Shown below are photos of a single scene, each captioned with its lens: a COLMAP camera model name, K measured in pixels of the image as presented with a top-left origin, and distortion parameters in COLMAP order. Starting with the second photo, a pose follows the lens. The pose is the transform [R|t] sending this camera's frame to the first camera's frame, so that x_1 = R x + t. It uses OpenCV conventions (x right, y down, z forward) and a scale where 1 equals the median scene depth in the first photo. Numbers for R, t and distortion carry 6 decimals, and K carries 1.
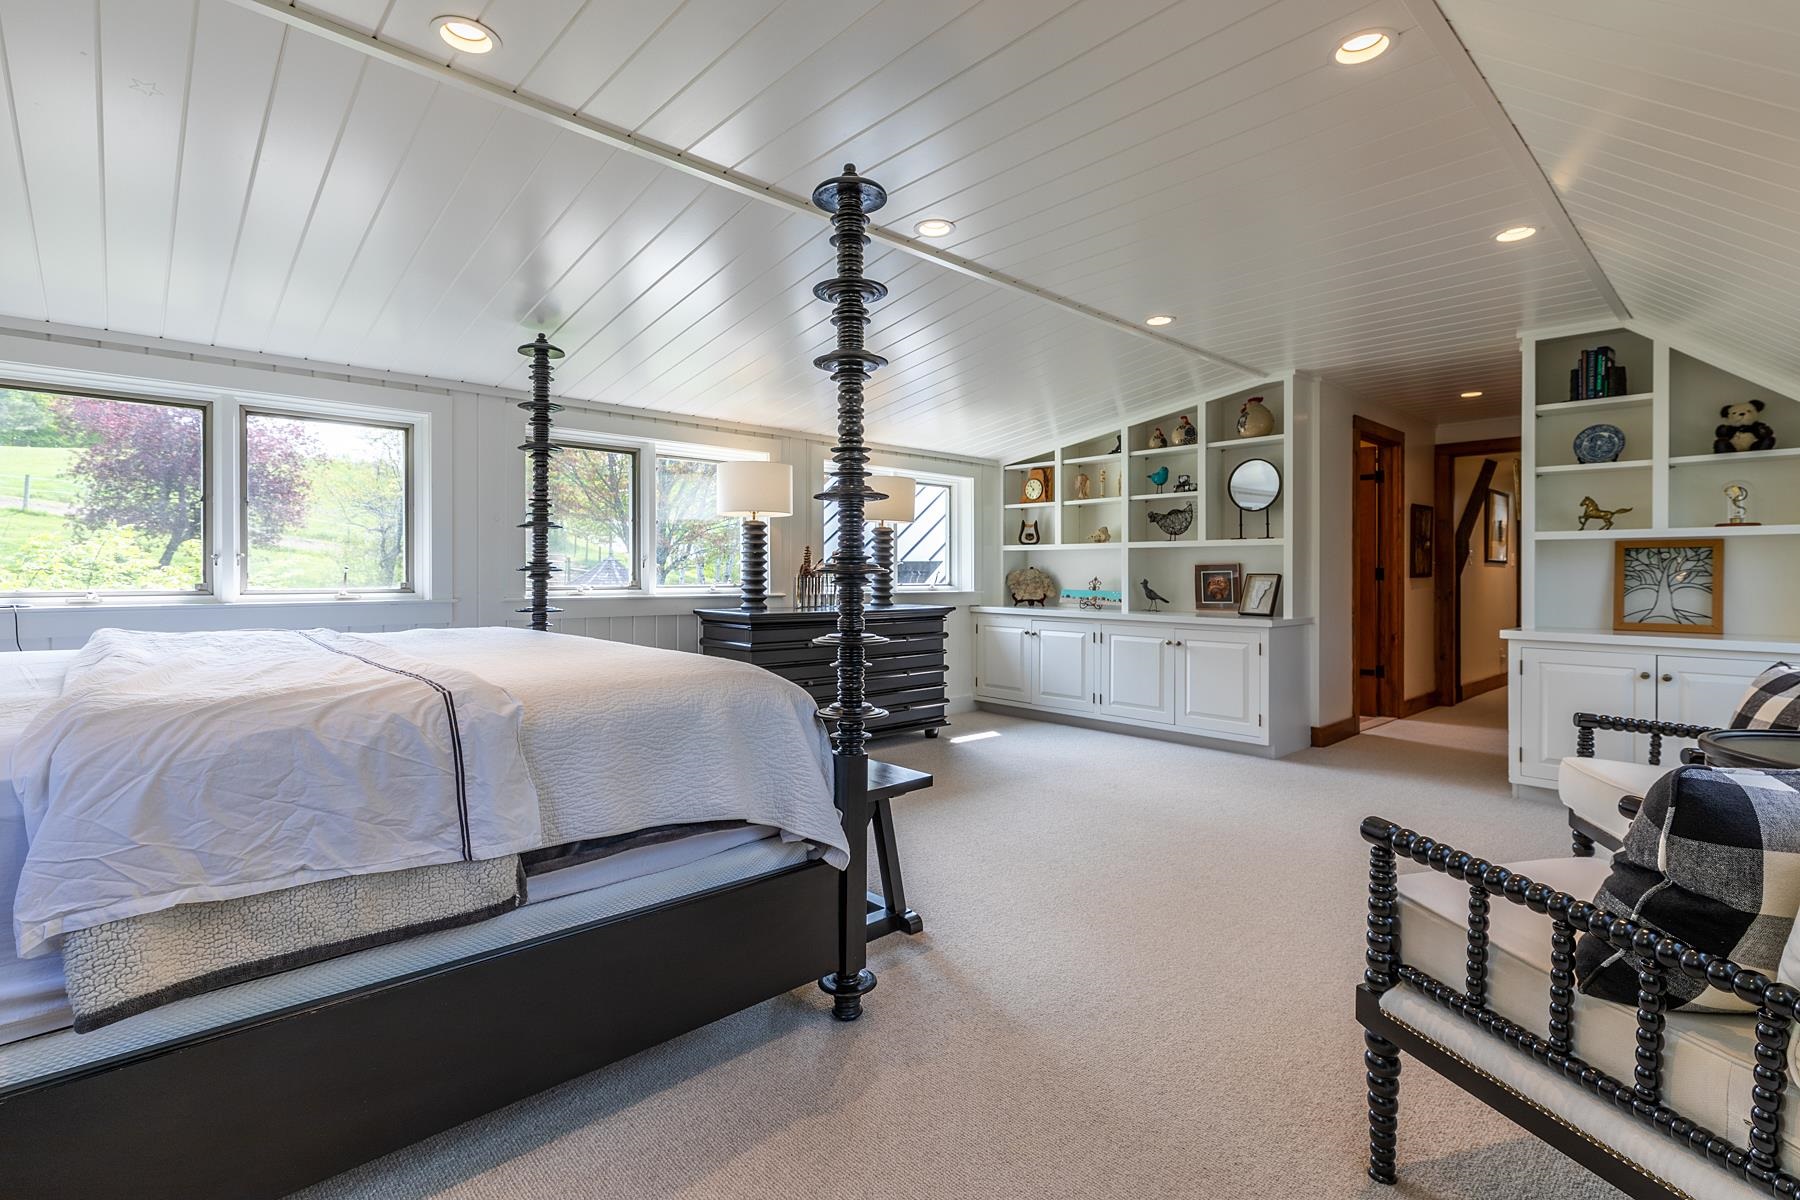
lens RADIAL K [[827.4, 0, 900.8], [0, 827.4, 590.0], [0, 0, 1]] dist [0.014505, 0.000015]
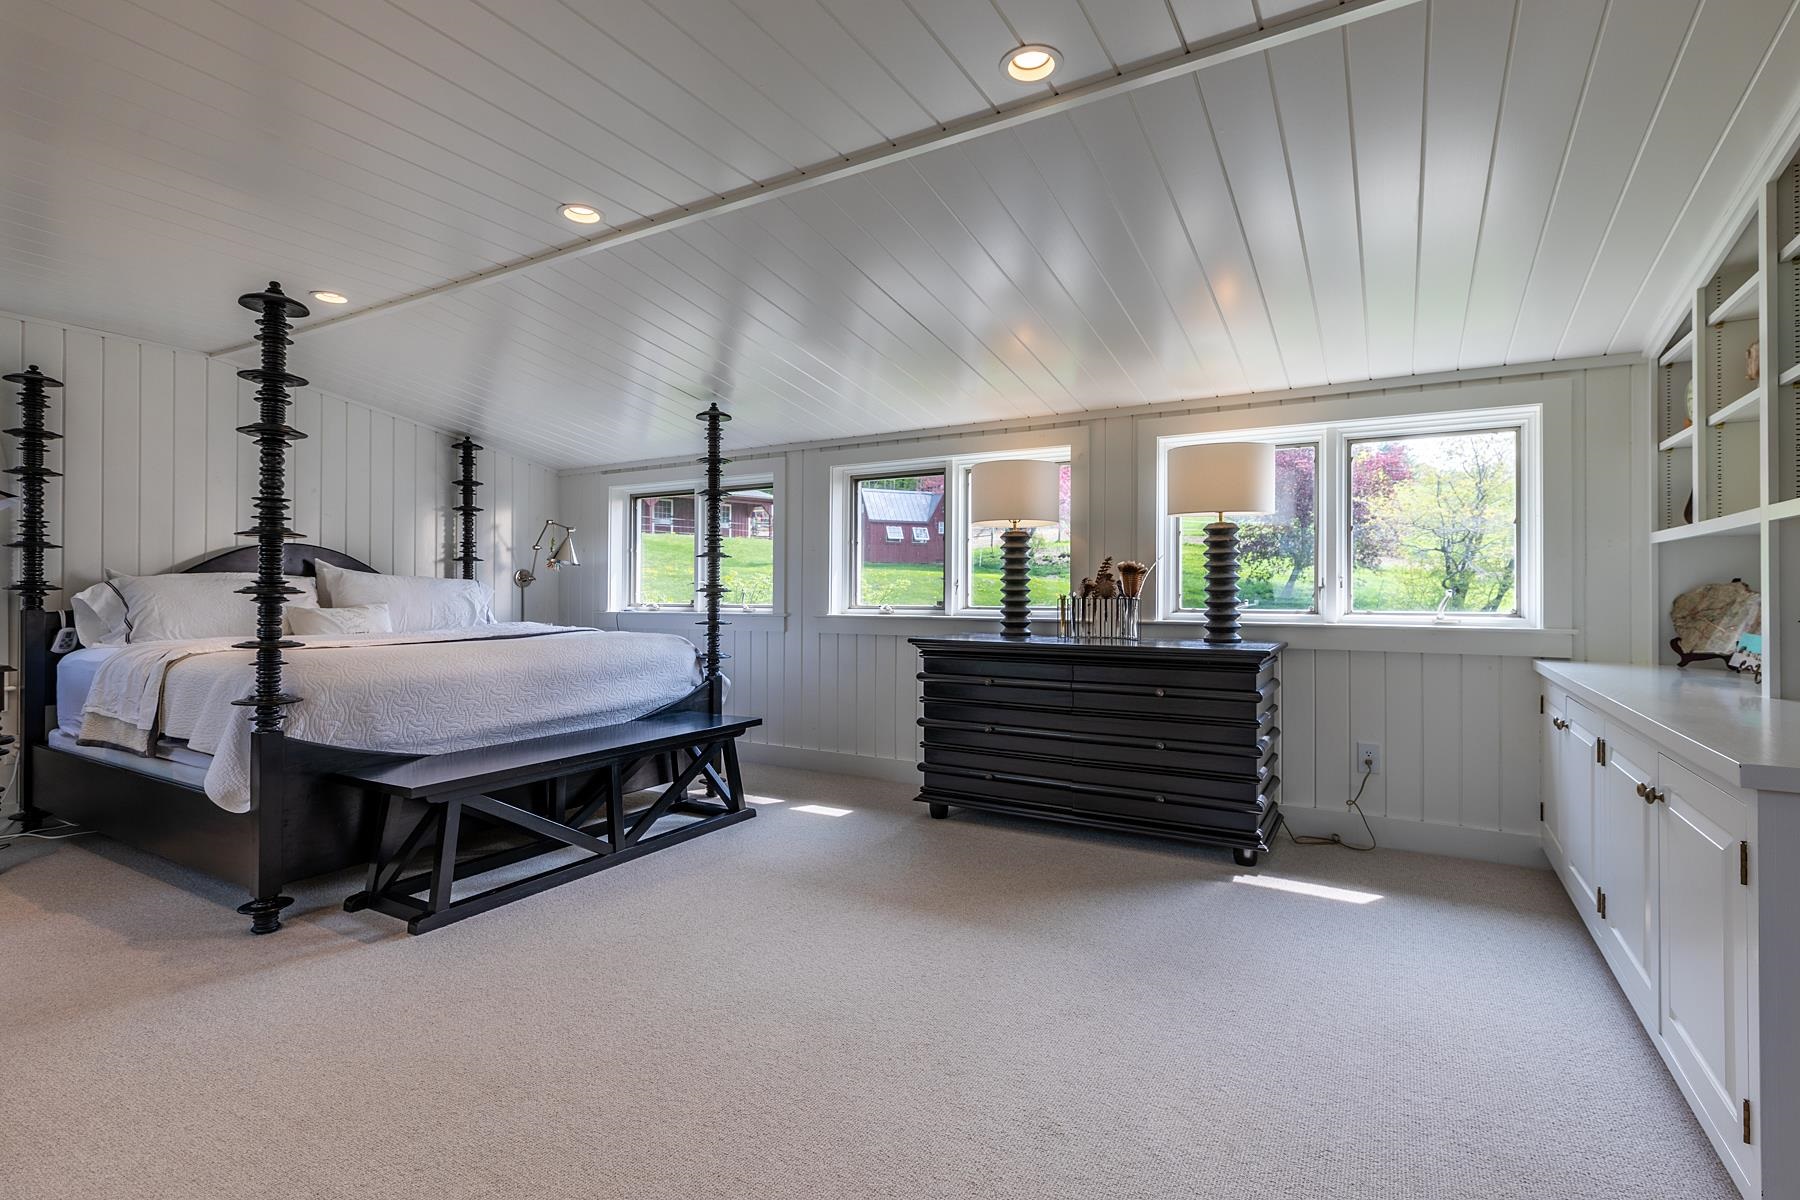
lens RADIAL K [[827.4, 0, 903.2], [0, 827.4, 594.4], [0, 0, 1]] dist [0.014505, 0.000015]
pose [[0.282615, -0.001080, -0.959233, 0.649683], [-0.020492, 0.999764, -0.007163, -0.011345], [0.959015, 0.021681, 0.282526, 0.693998]]
